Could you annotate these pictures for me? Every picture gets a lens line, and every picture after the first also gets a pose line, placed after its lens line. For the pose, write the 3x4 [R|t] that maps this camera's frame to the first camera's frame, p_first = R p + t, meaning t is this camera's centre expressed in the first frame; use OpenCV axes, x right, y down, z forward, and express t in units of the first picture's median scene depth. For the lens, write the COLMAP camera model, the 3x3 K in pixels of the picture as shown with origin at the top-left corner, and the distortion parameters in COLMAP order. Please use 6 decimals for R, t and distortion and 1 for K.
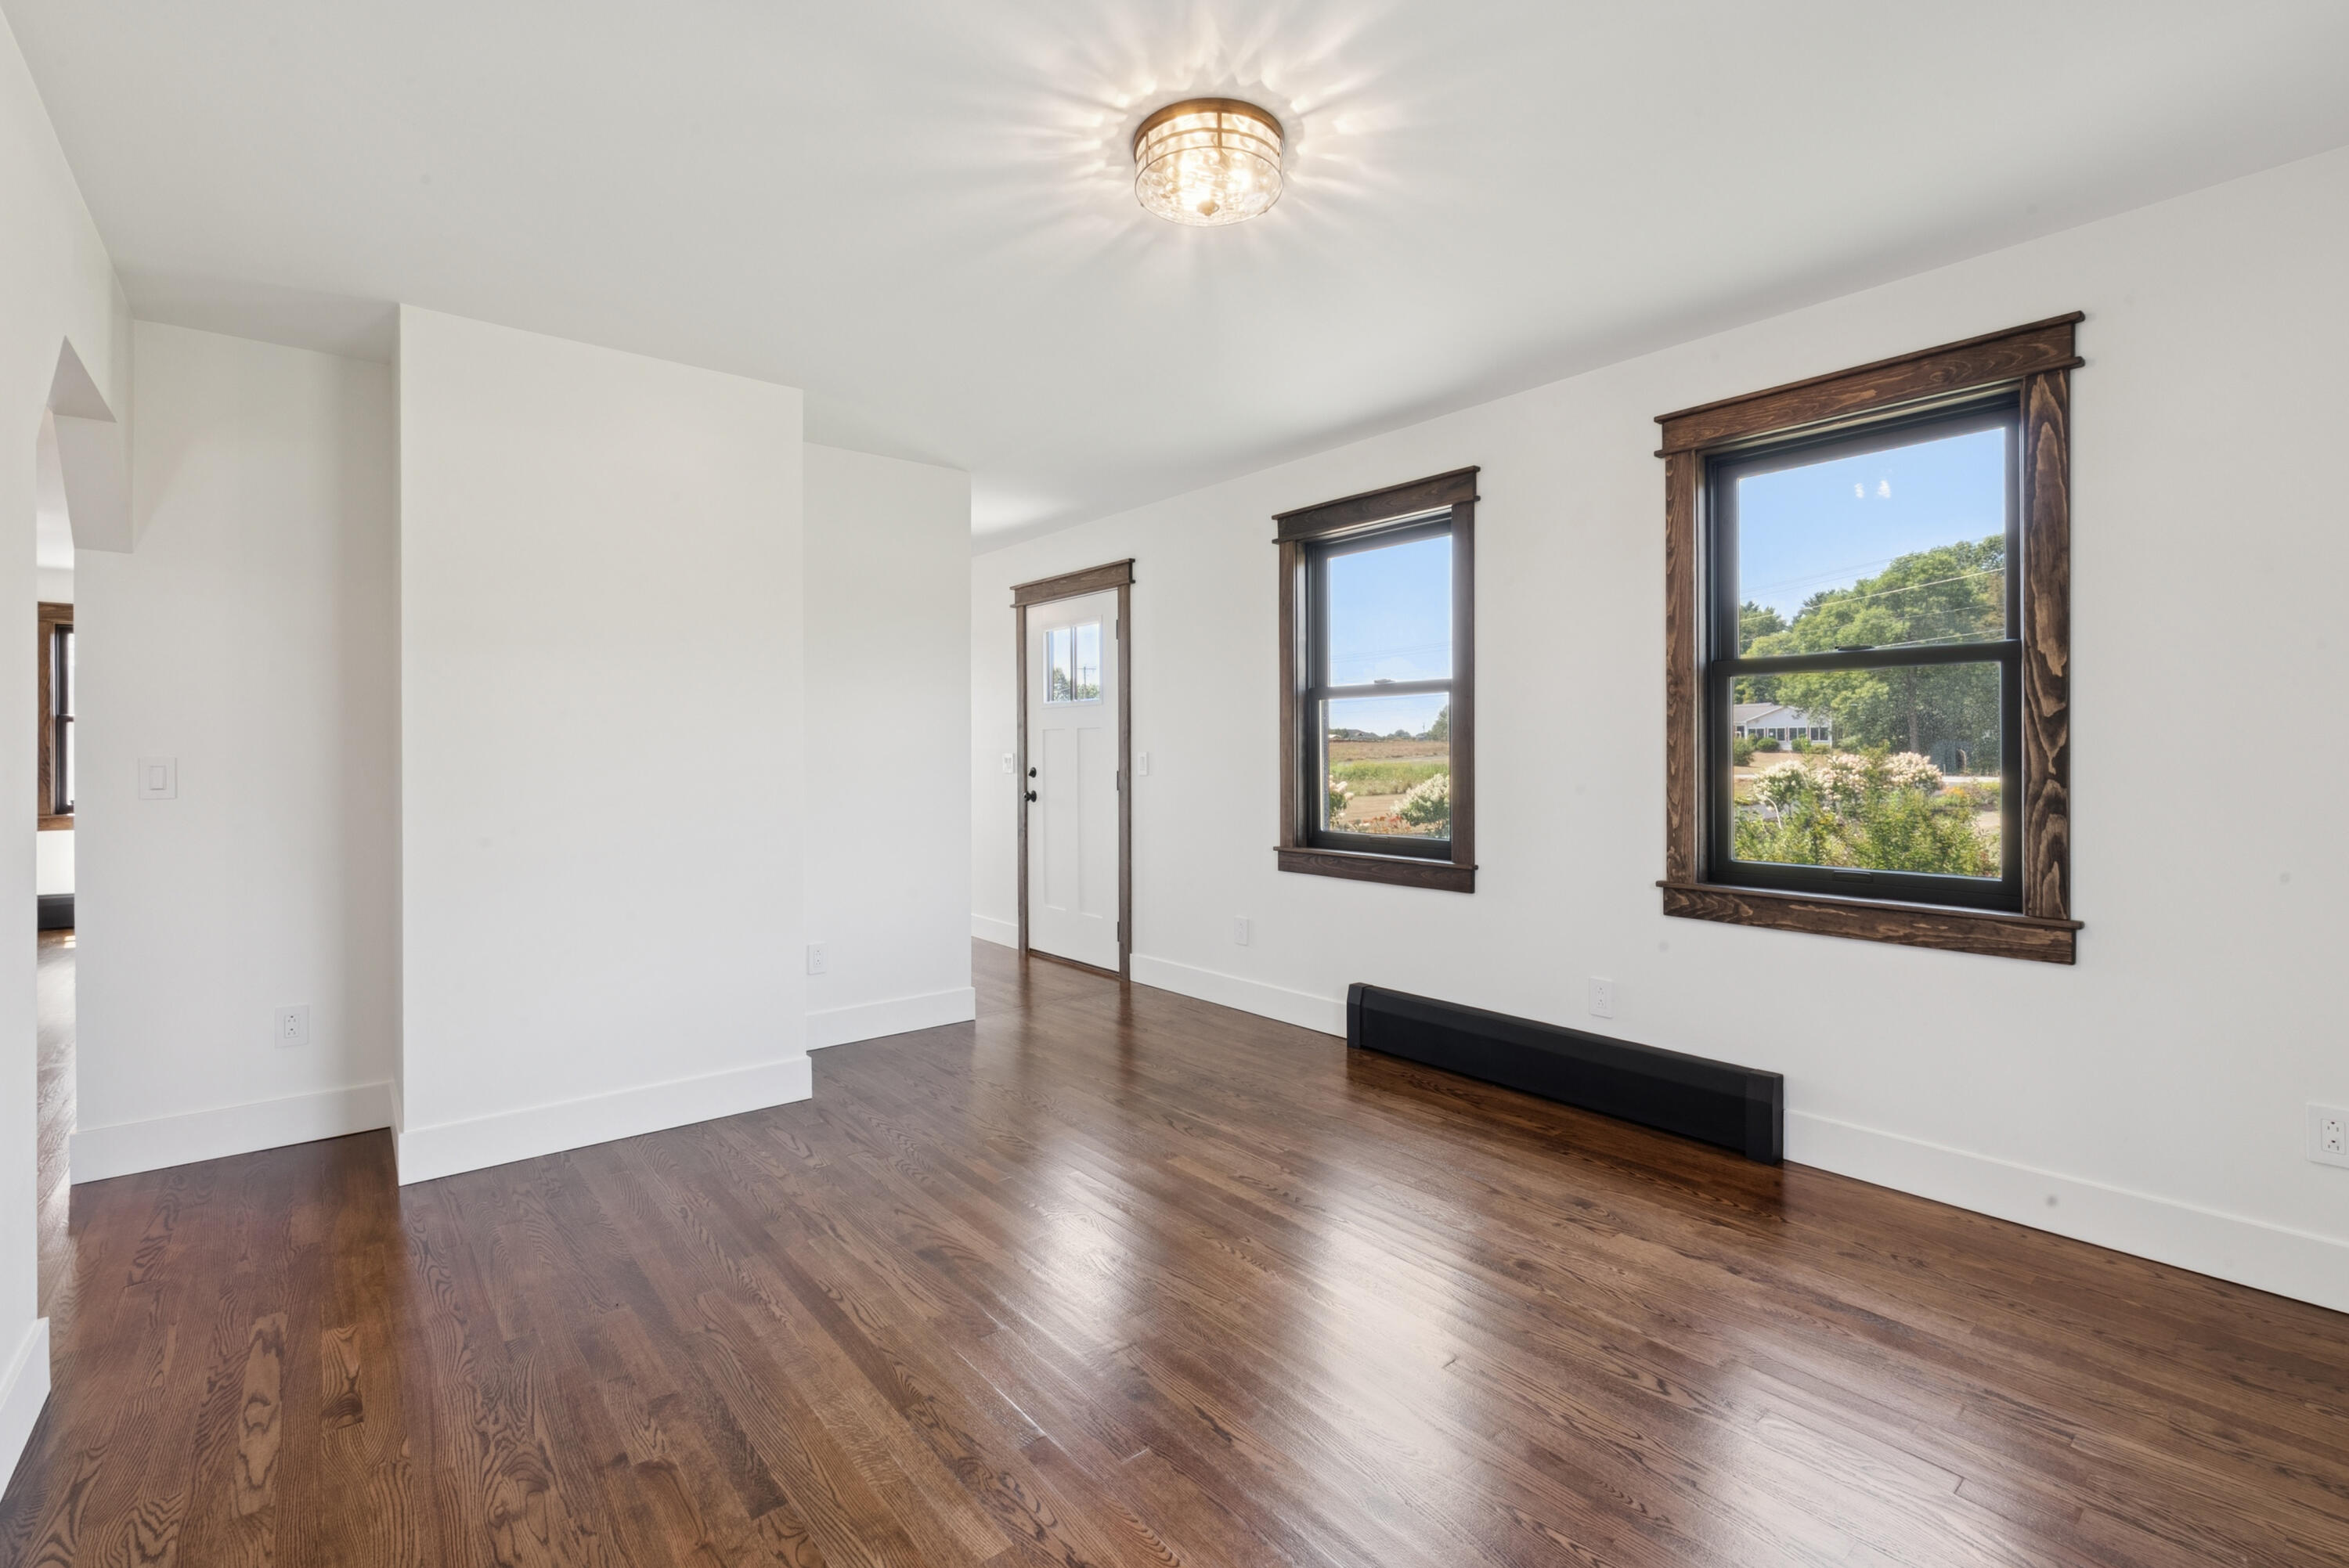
lens RADIAL K [[1041.0, 0, 1183.0], [0, 1041.0, 753.3], [0, 0, 1]] dist [-0.004605, -0.001083]
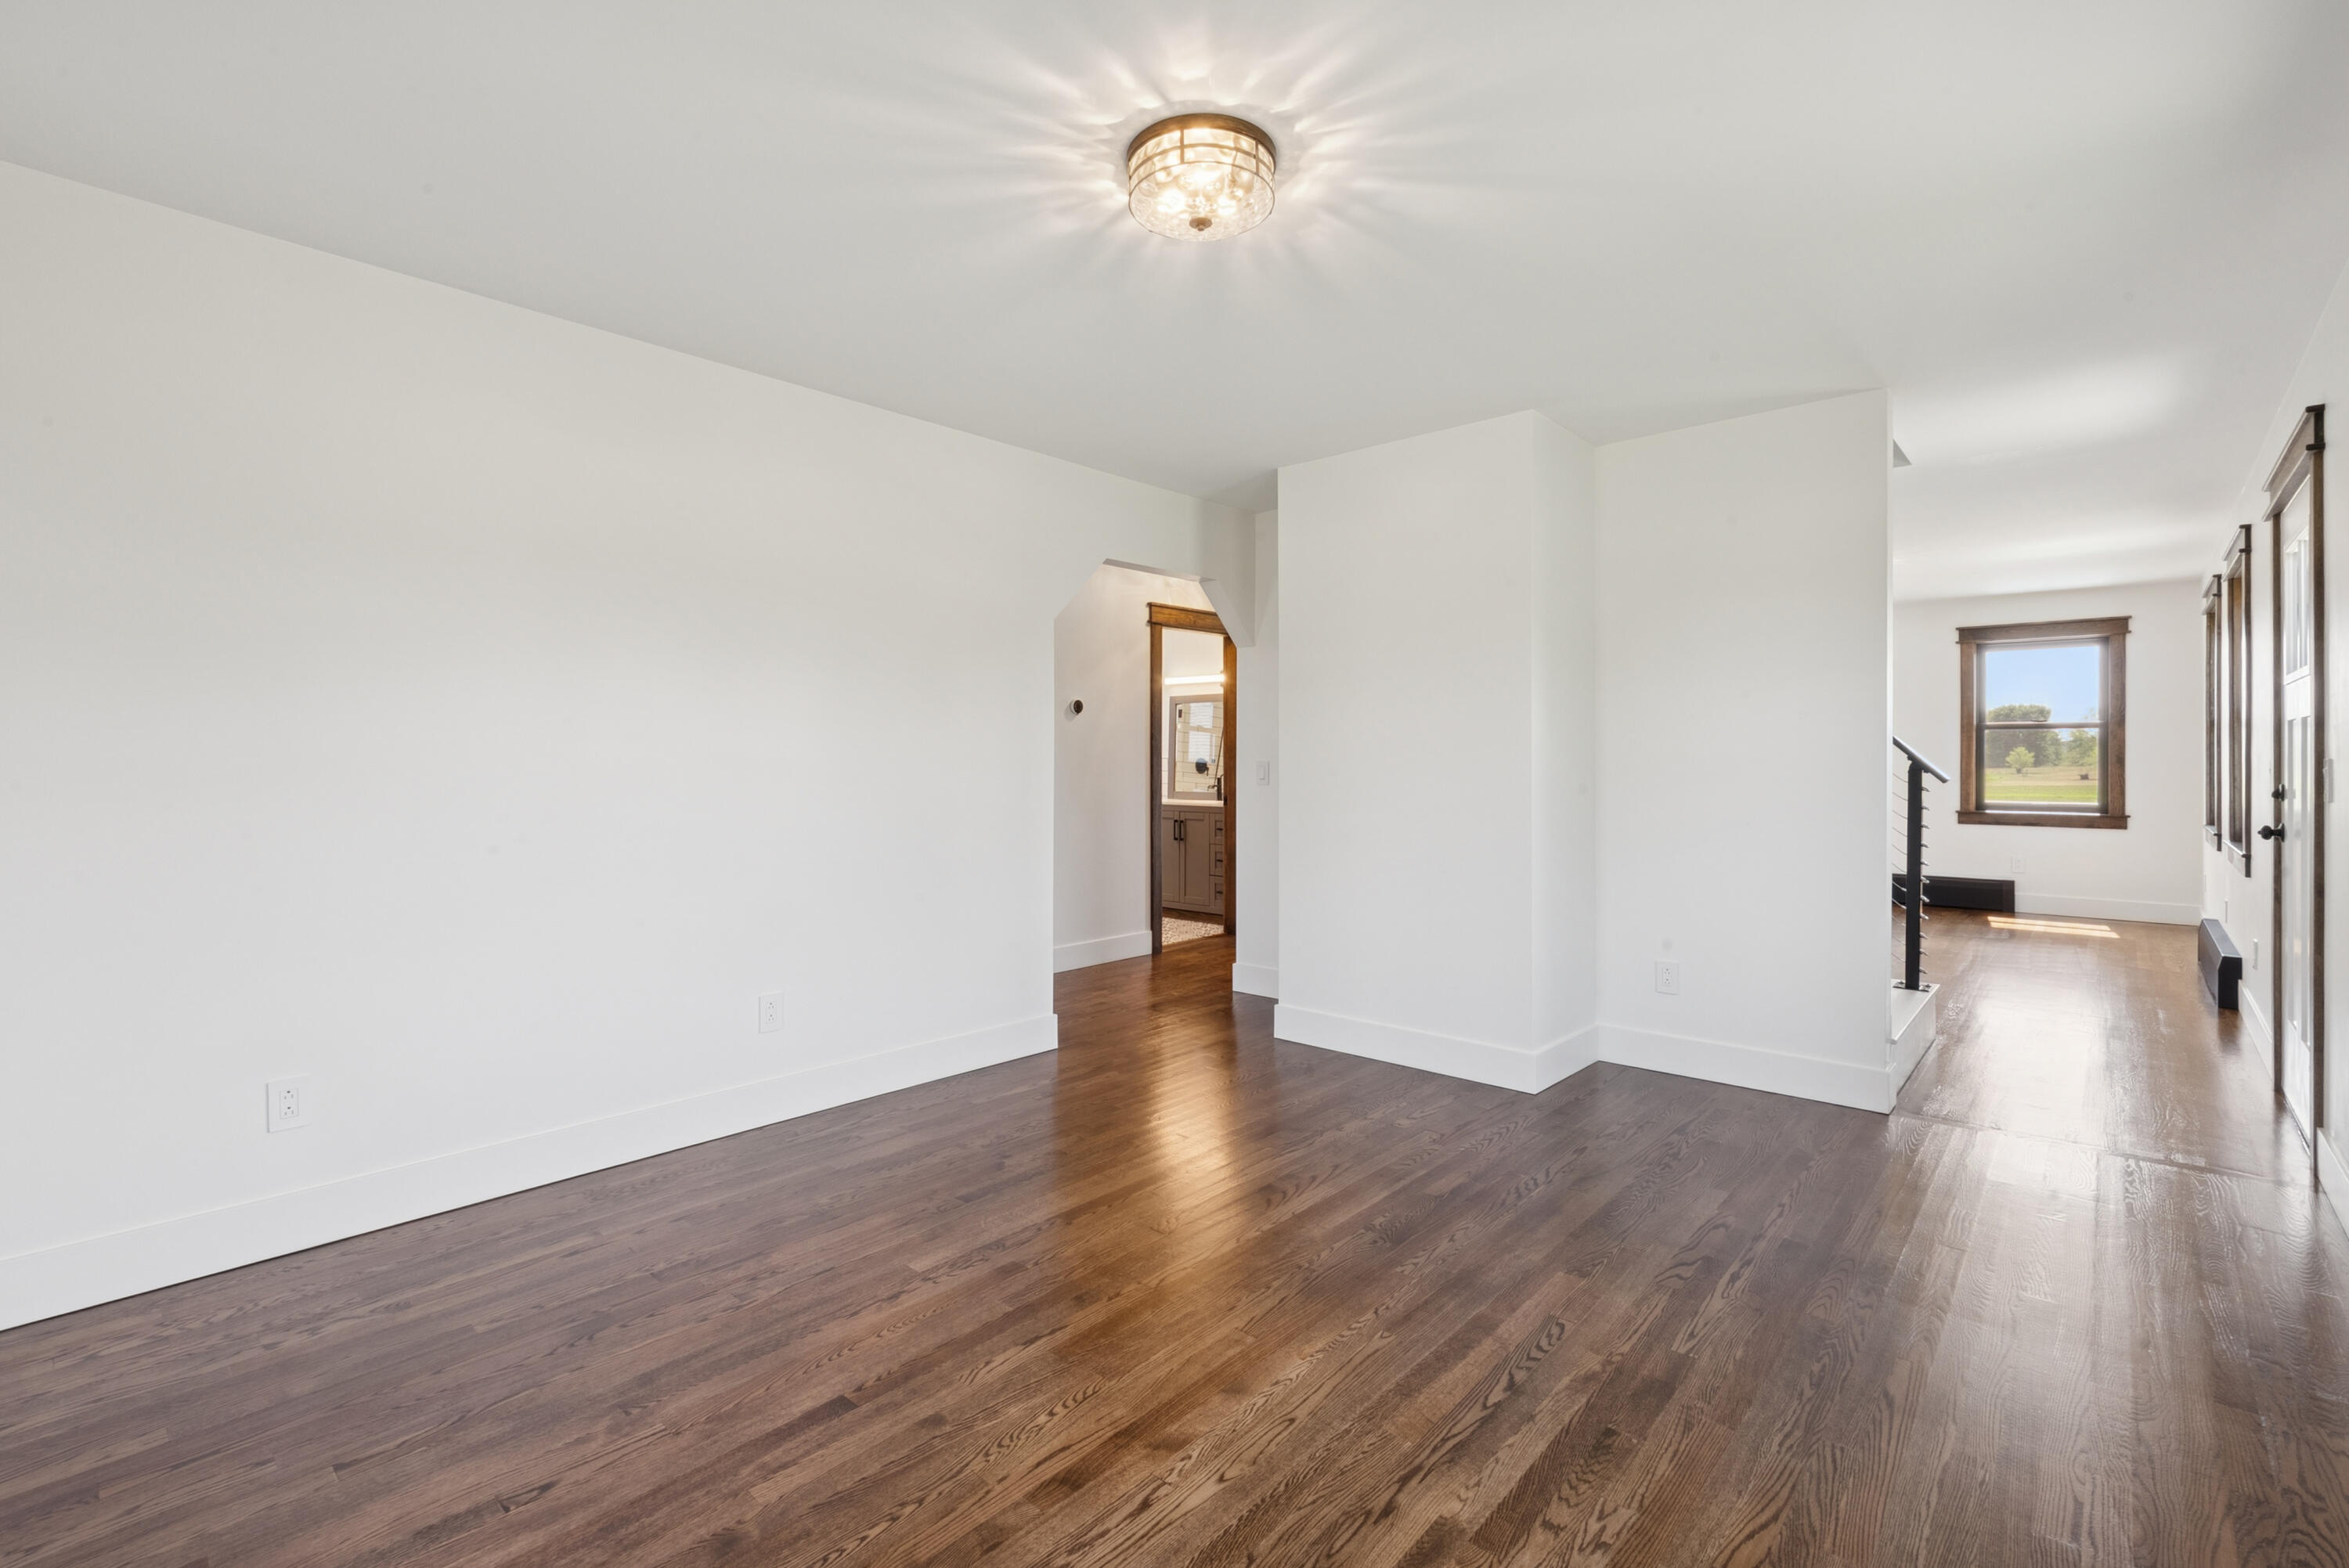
lens RADIAL K [[1041.0, 0, 1167.5], [0, 1041.0, 764.3], [0, 0, 1]] dist [-0.004605, -0.001083]
pose [[0.139710, 0.006714, -0.990170, 0.820677], [0.000391, 0.999977, 0.006836, -0.005081], [0.990192, -0.001342, 0.139704, 0.662932]]
